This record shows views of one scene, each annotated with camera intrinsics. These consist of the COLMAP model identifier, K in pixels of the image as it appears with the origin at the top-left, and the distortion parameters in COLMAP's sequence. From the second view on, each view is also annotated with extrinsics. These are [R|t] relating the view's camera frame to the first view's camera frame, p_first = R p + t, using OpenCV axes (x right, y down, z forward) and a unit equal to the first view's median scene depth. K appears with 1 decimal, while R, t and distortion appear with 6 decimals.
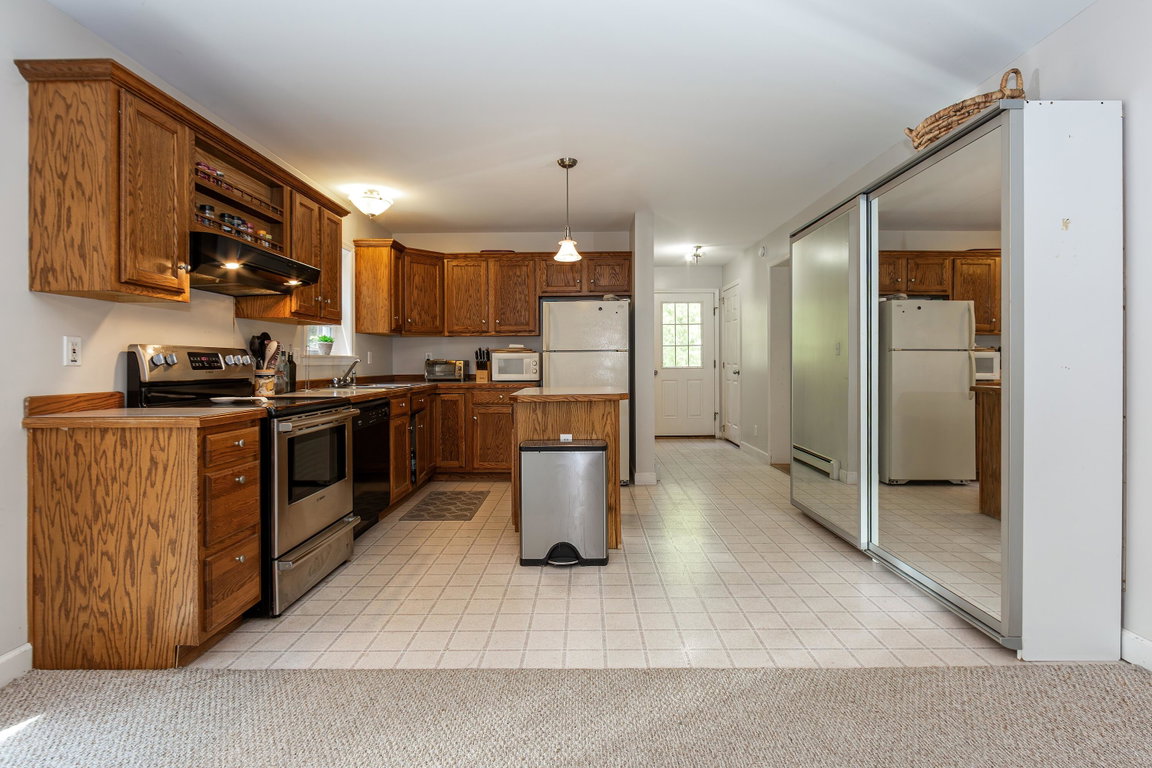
lens RADIAL K [[538.5, 0, 576.4], [0, 538.5, 365.4], [0, 0, 1]] dist [-0.003121, -0.000343]
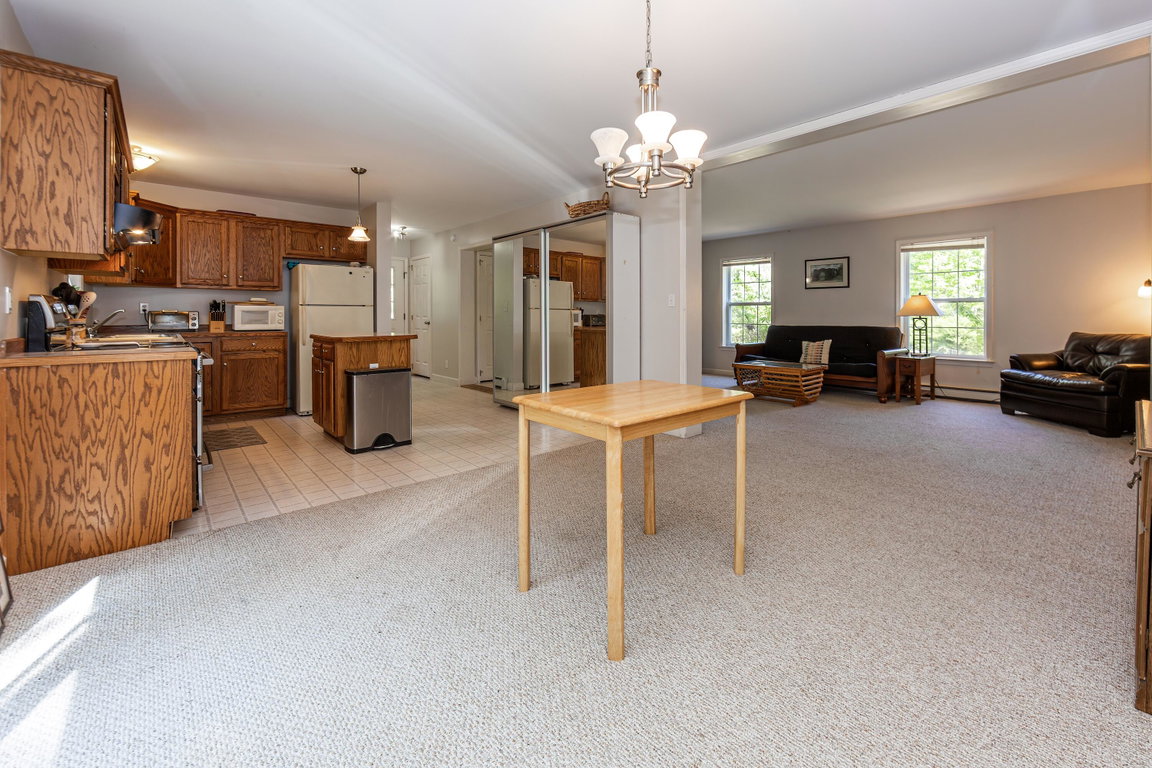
lens RADIAL K [[491.0, 0, 597.8], [0, 491.0, 301.5], [0, 0, 1]] dist [-0.000461, 0.000119]
pose [[0.728703, 0.027069, 0.684295, -0.797718], [-0.002988, 0.999335, -0.036349, 0.009731], [-0.684824, 0.024444, 0.728299, -0.627823]]
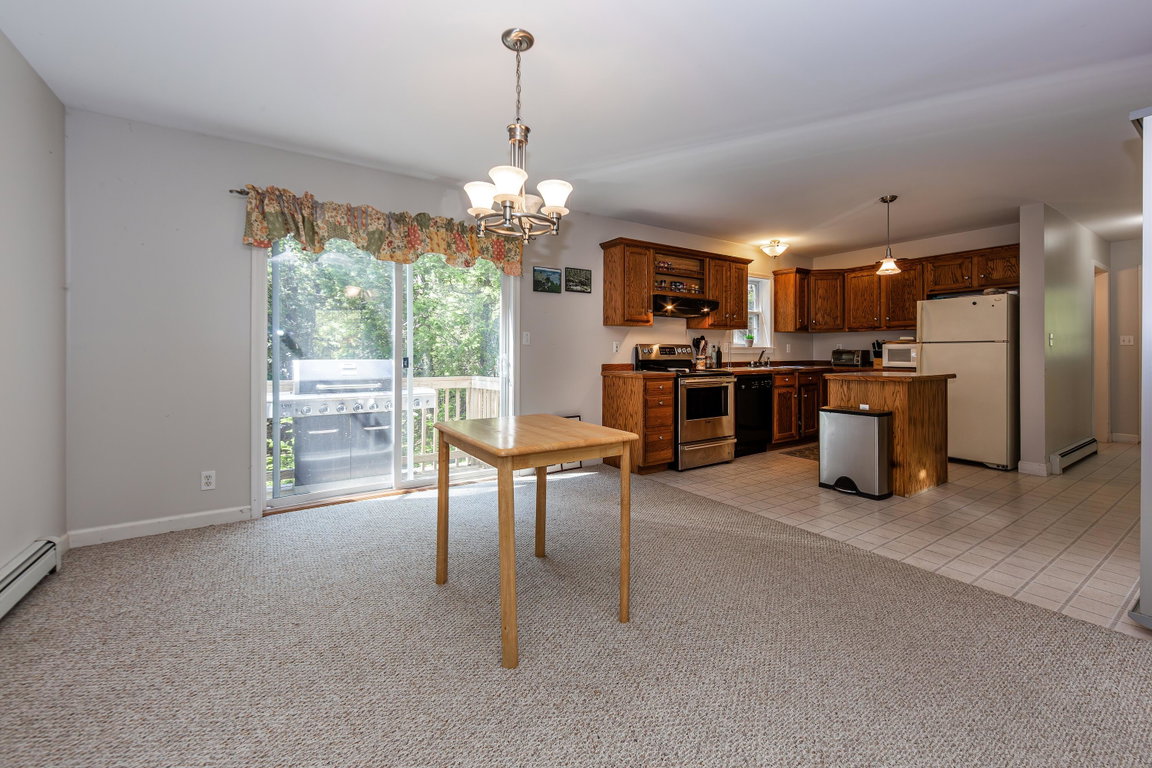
lens RADIAL K [[477.2, 0, 606.3], [0, 477.2, 350.1], [0, 0, 1]] dist [-0.001140, -0.000045]
pose [[0.587998, 0.001649, -0.808861, 0.944993], [-0.006700, 0.999974, -0.002832, -0.005843], [0.808835, 0.007084, 0.587993, -0.413092]]
